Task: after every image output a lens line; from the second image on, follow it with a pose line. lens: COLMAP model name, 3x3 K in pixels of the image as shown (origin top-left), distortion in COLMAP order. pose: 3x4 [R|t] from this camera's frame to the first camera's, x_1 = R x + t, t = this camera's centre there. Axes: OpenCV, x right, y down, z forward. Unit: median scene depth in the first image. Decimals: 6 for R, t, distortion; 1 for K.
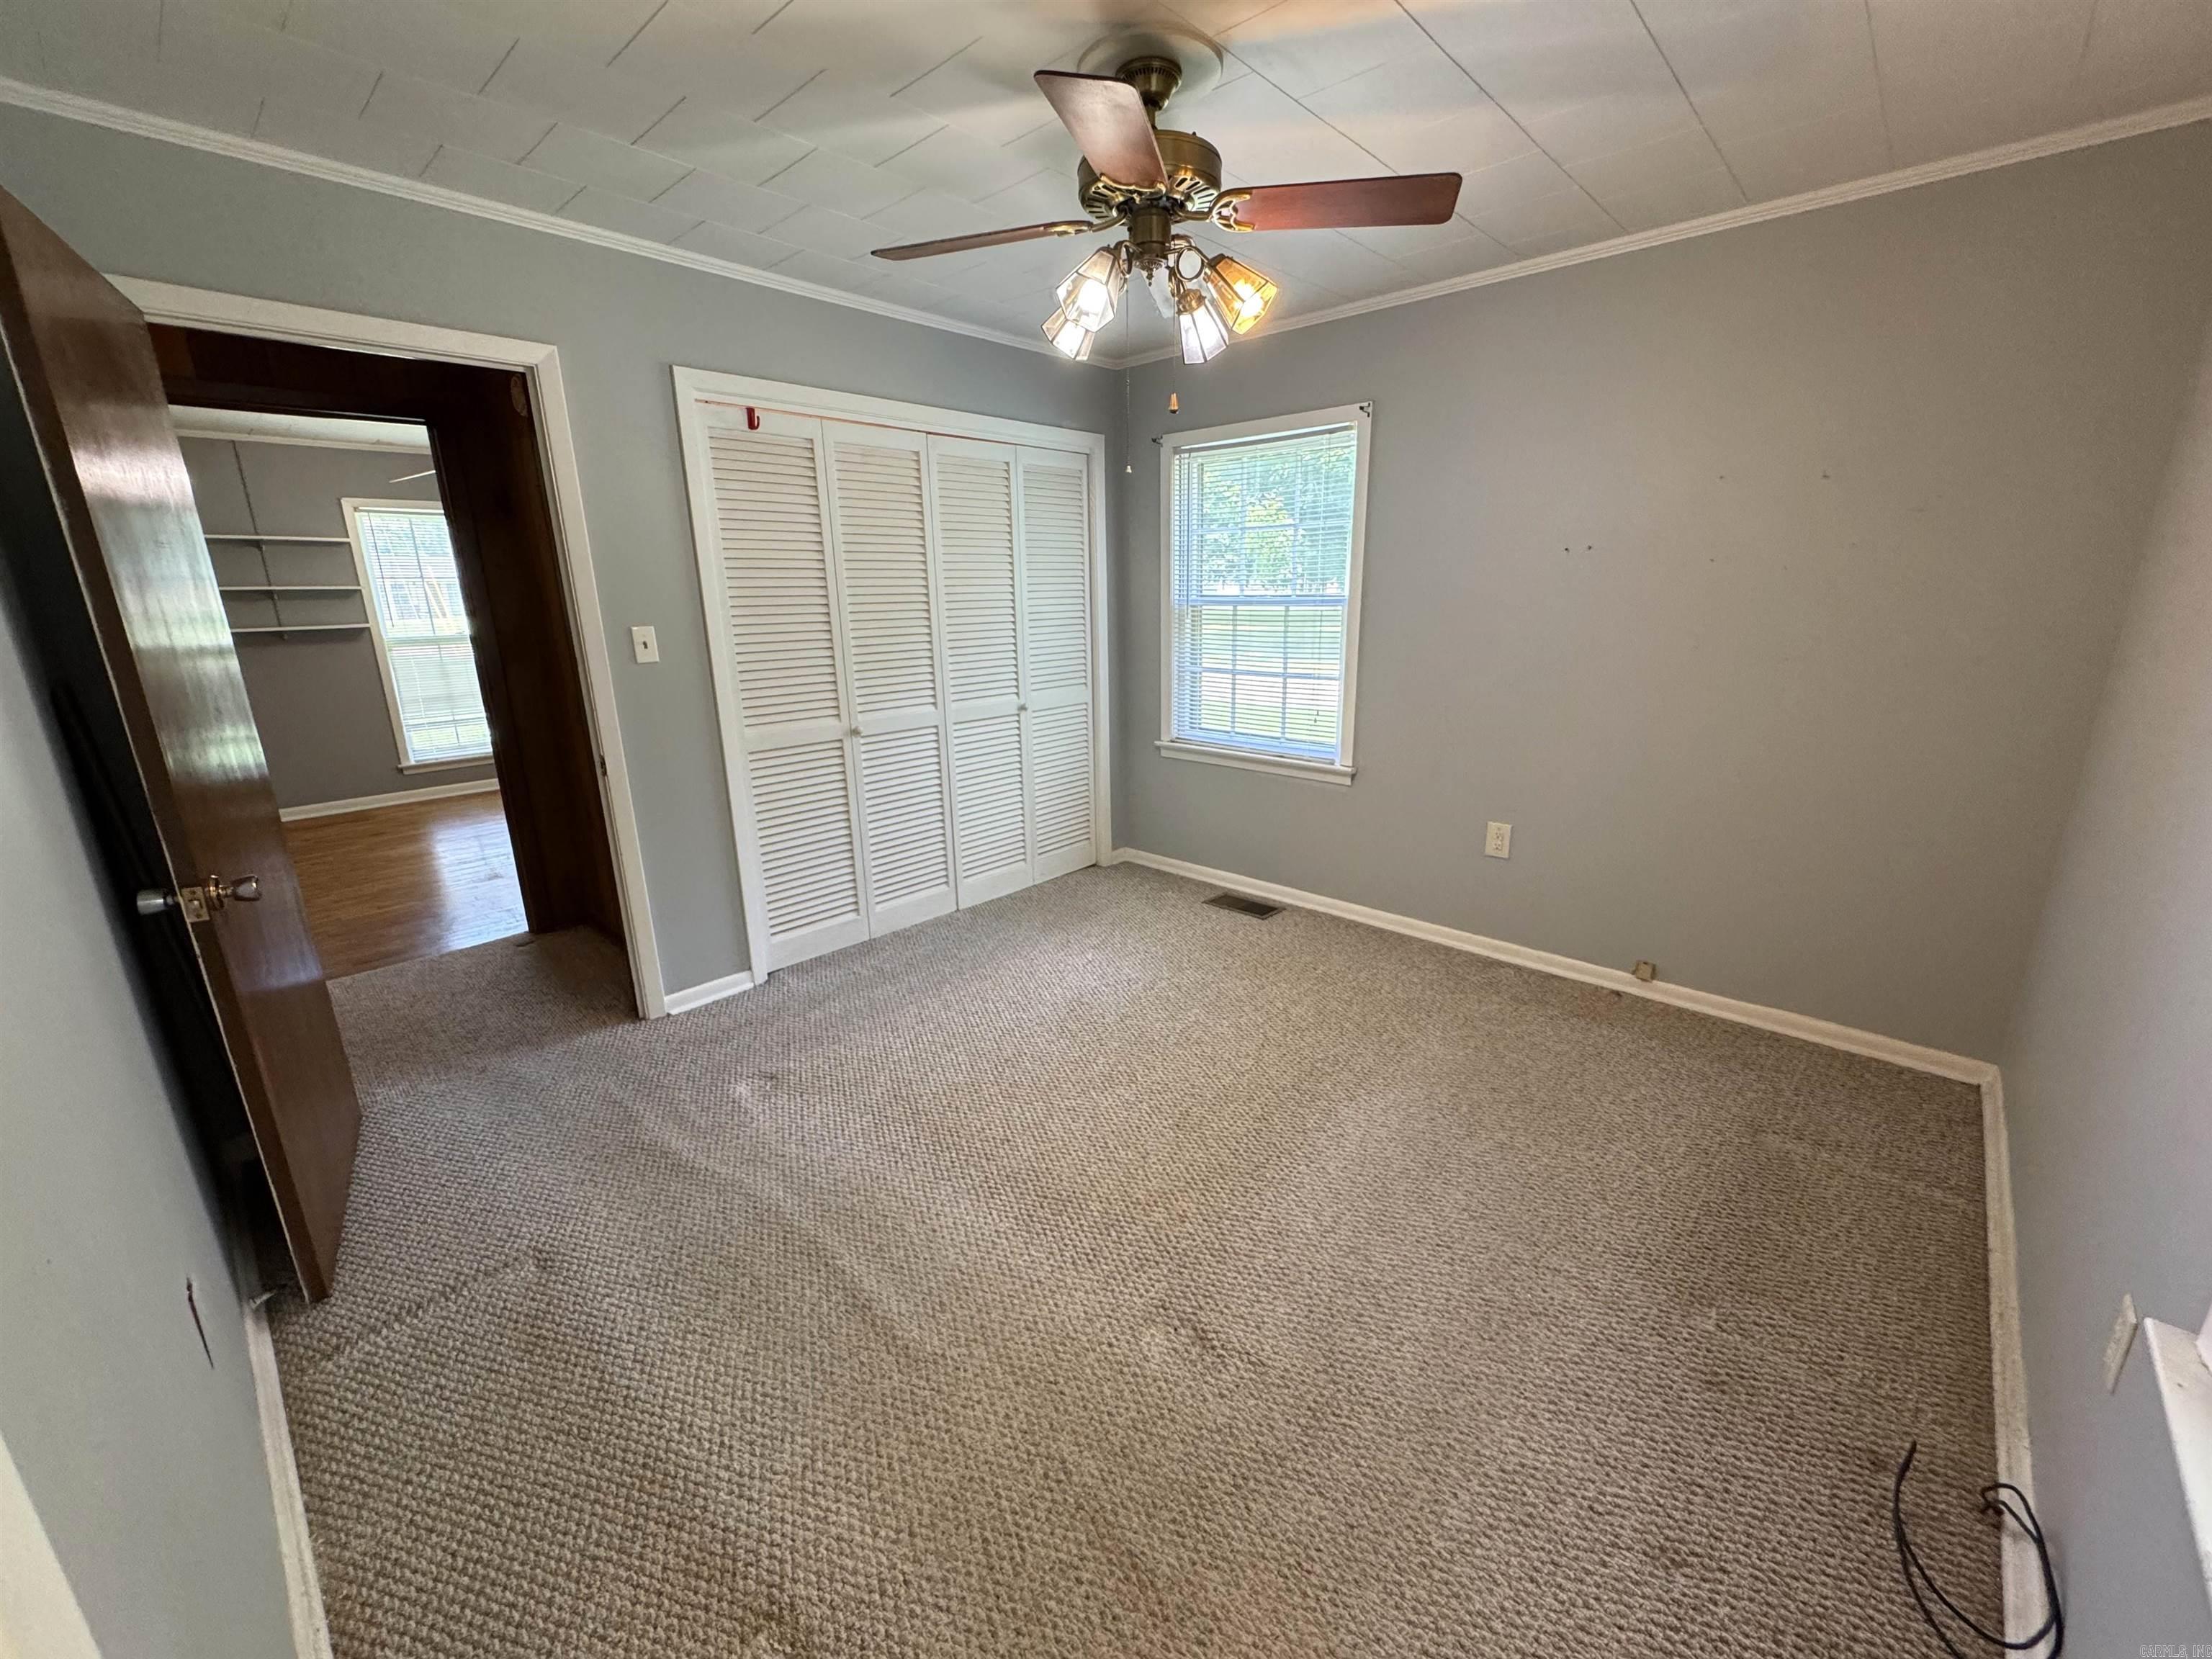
lens RADIAL K [[886.2, 0, 1107.4], [0, 886.2, 829.2], [0, 0, 1]] dist [-0.001848, 0.000254]
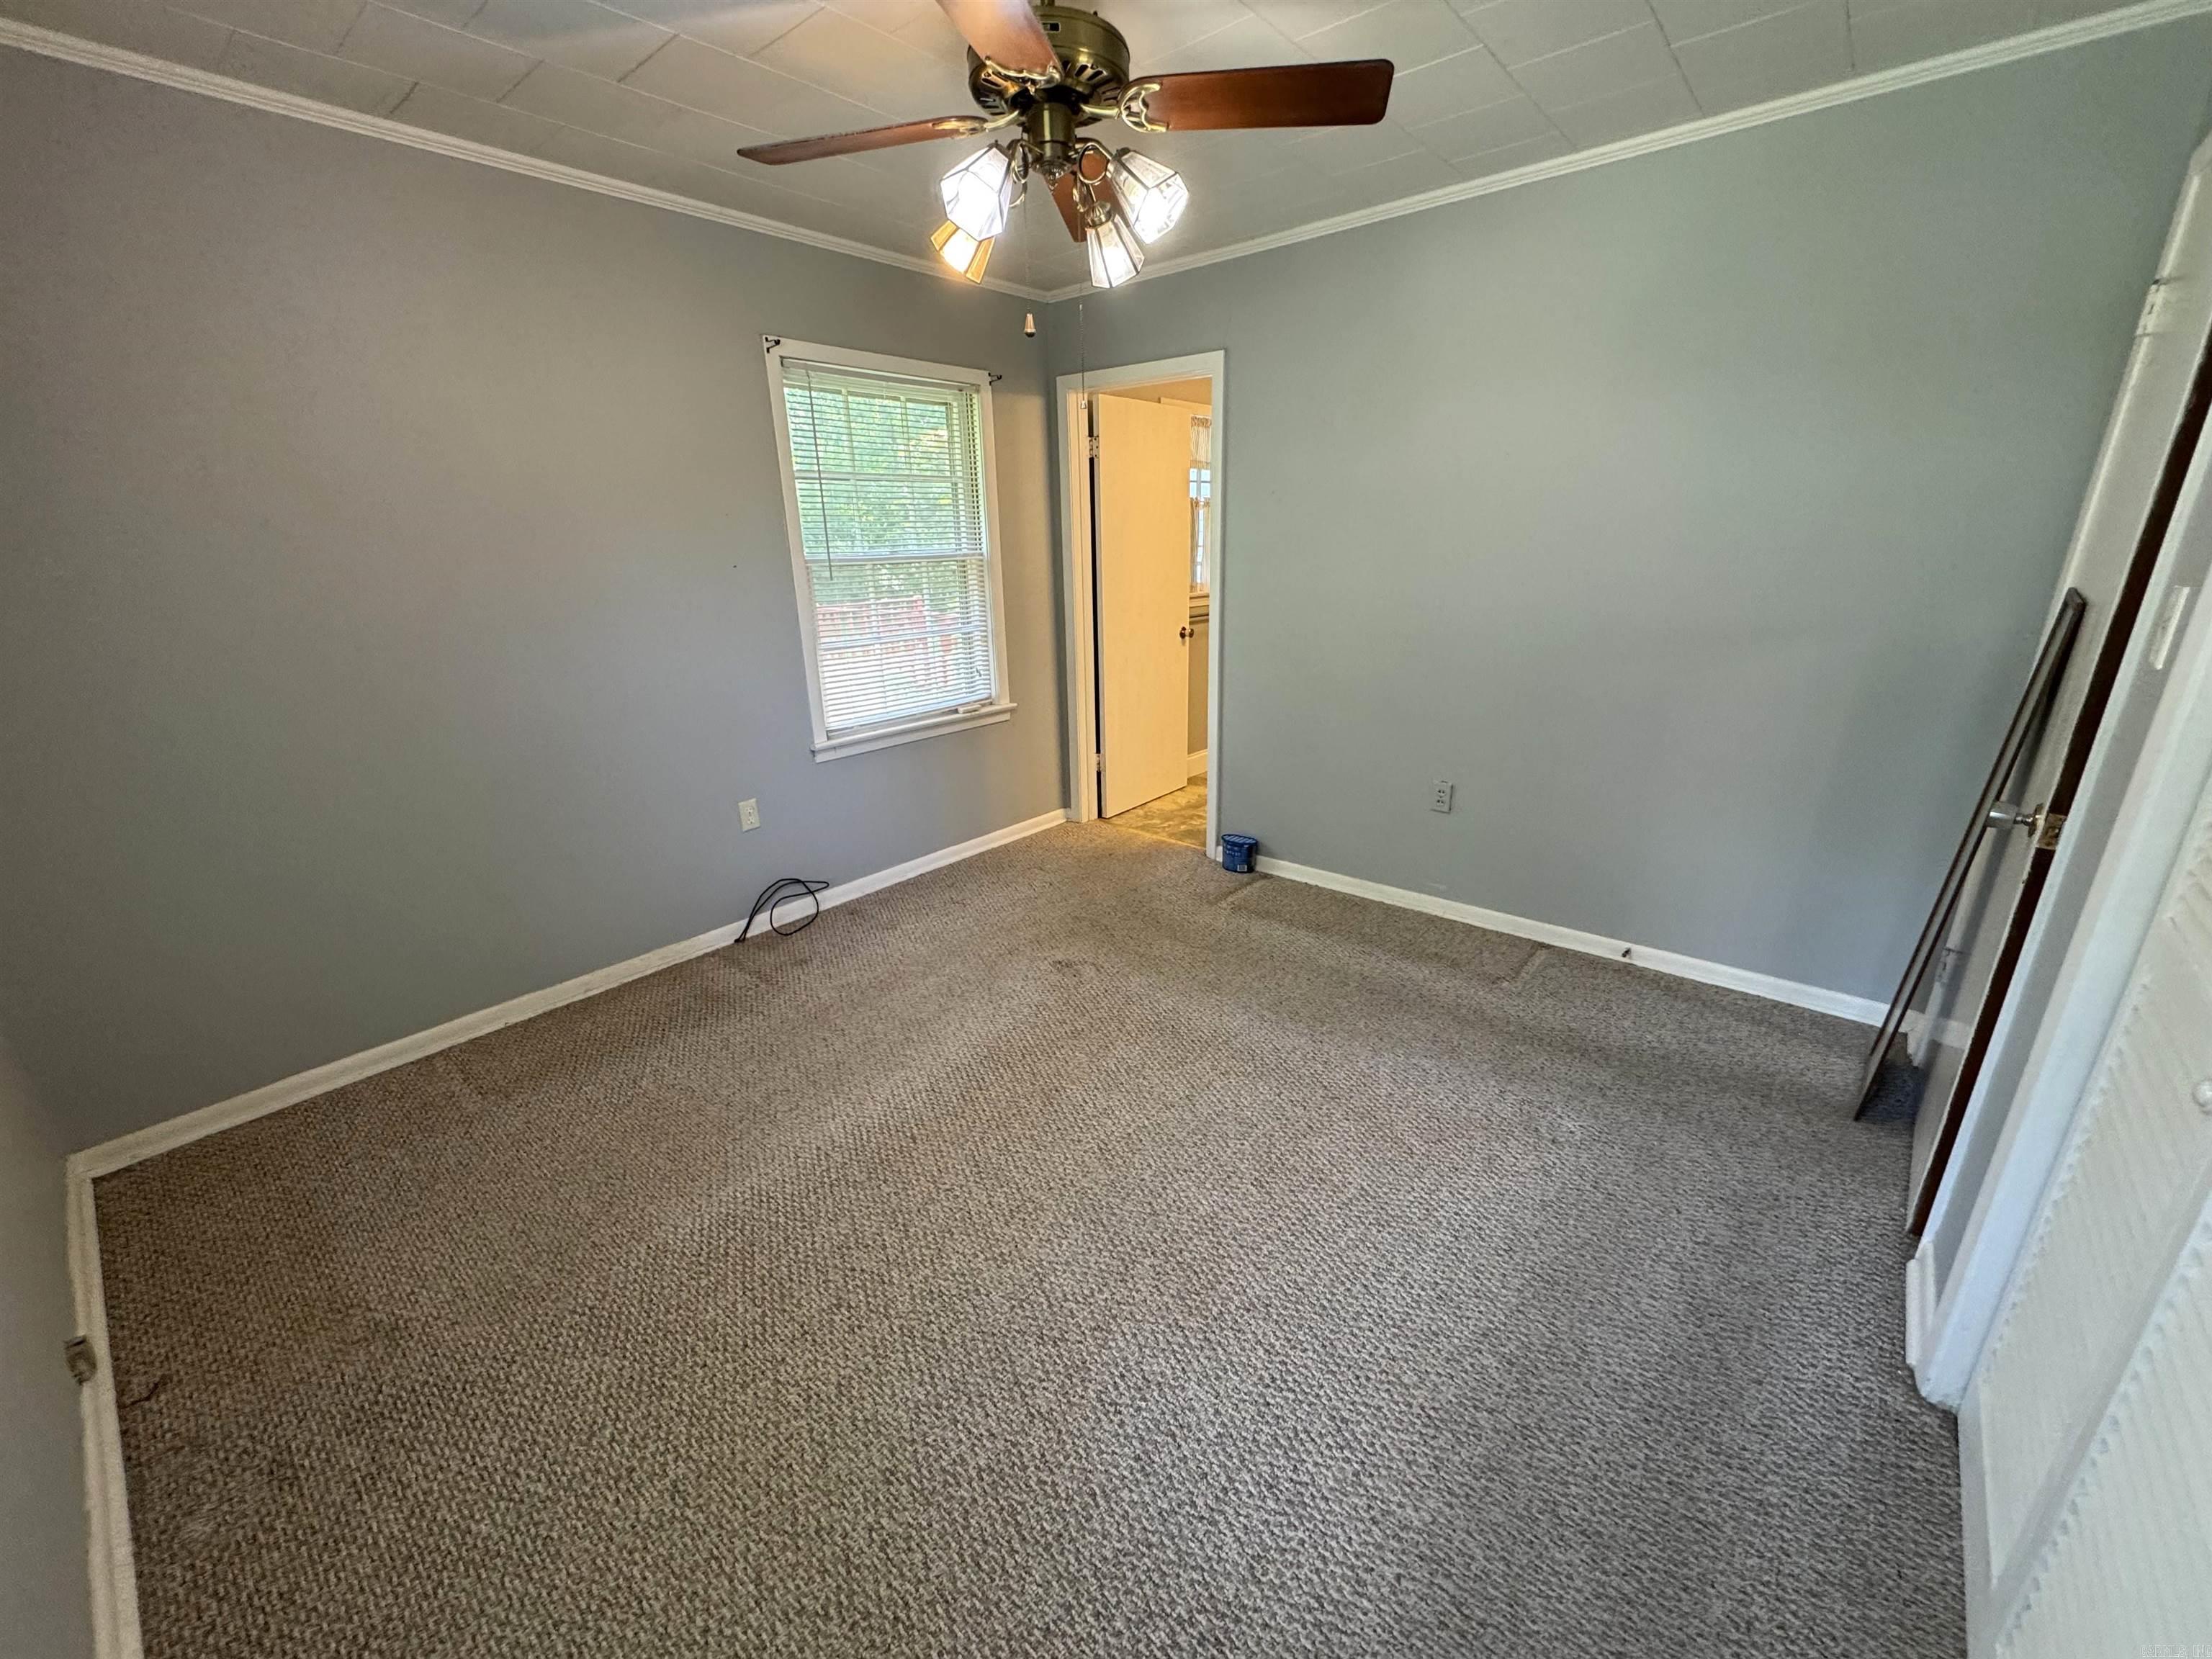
lens RADIAL K [[879.5, 0, 1101.1], [0, 879.5, 832.2], [0, 0, 1]] dist [0.001823, 0.000367]
pose [[-0.998681, 0.045186, -0.024381, 0.053460], [0.023450, 0.823853, 0.566318, -0.609432], [0.045676, 0.564999, -0.823826, 2.187612]]
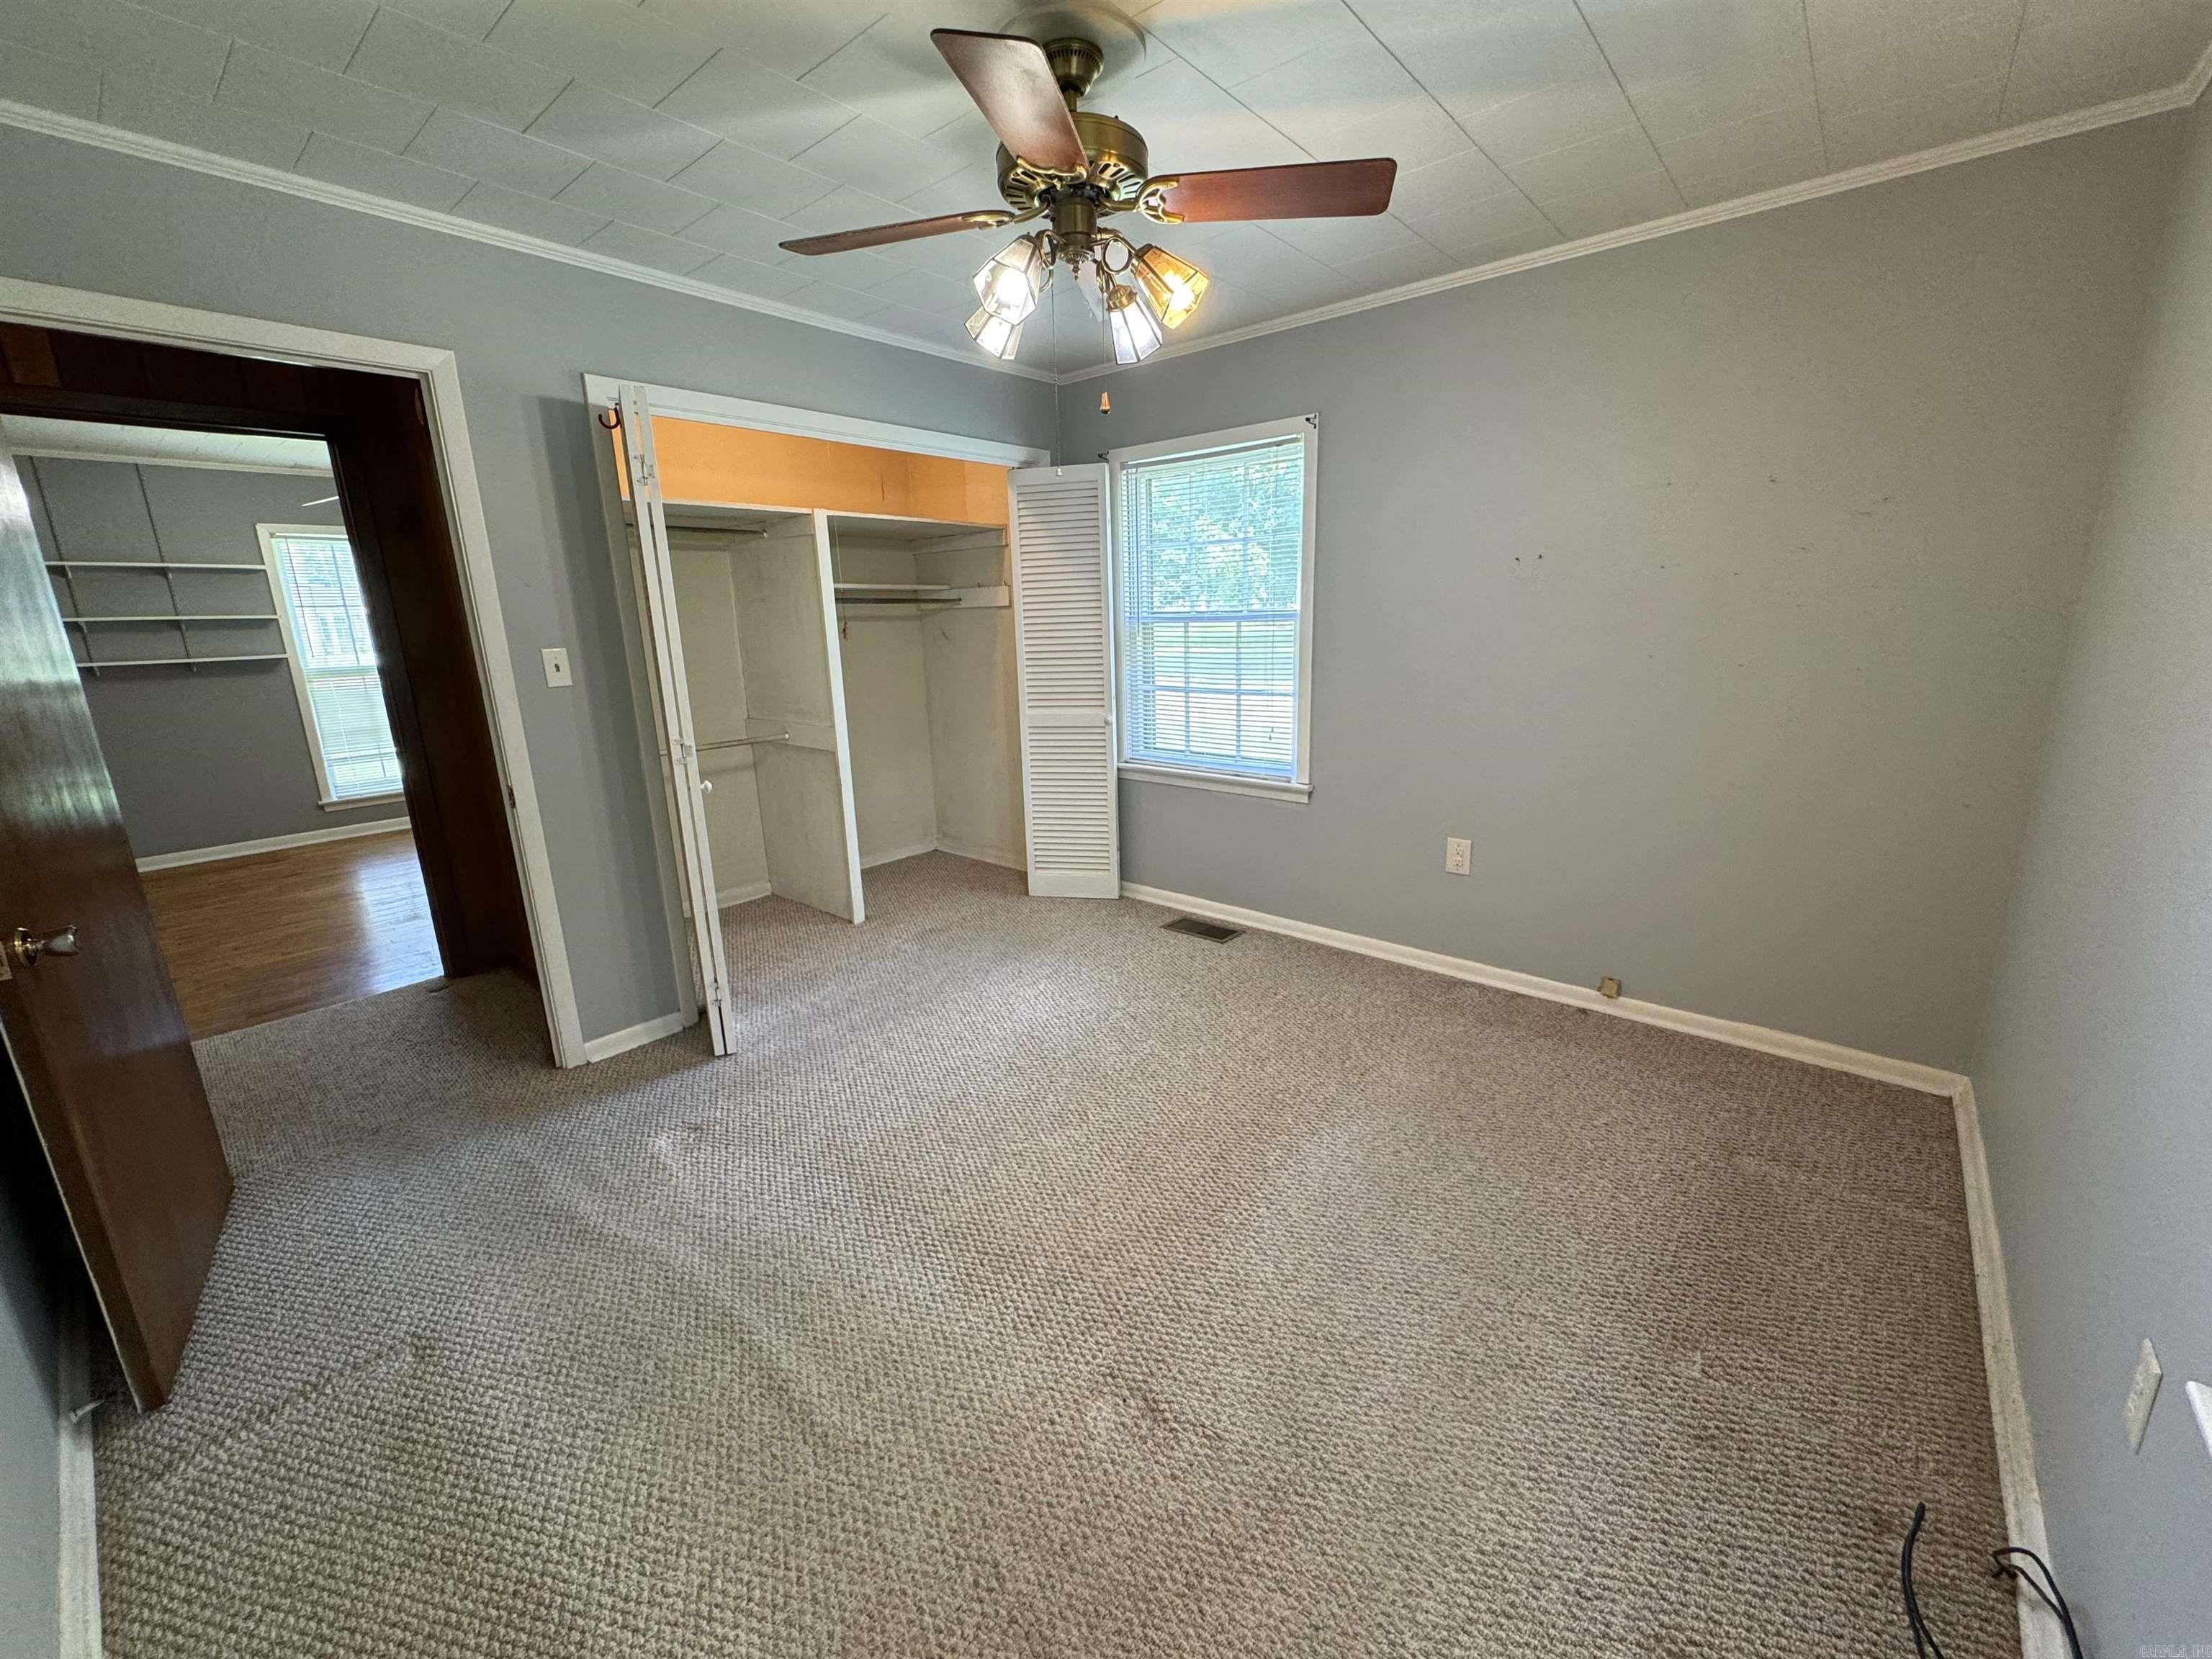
lens RADIAL K [[887.4, 0, 1107.8], [0, 887.4, 829.7], [0, 0, 1]] dist [-0.000916, 0.000278]
pose [[0.999096, -0.020073, 0.037466, 0.036305], [0.021051, 0.999442, -0.025917, 0.000150], [-0.036925, 0.026682, 0.998962, 0.069825]]
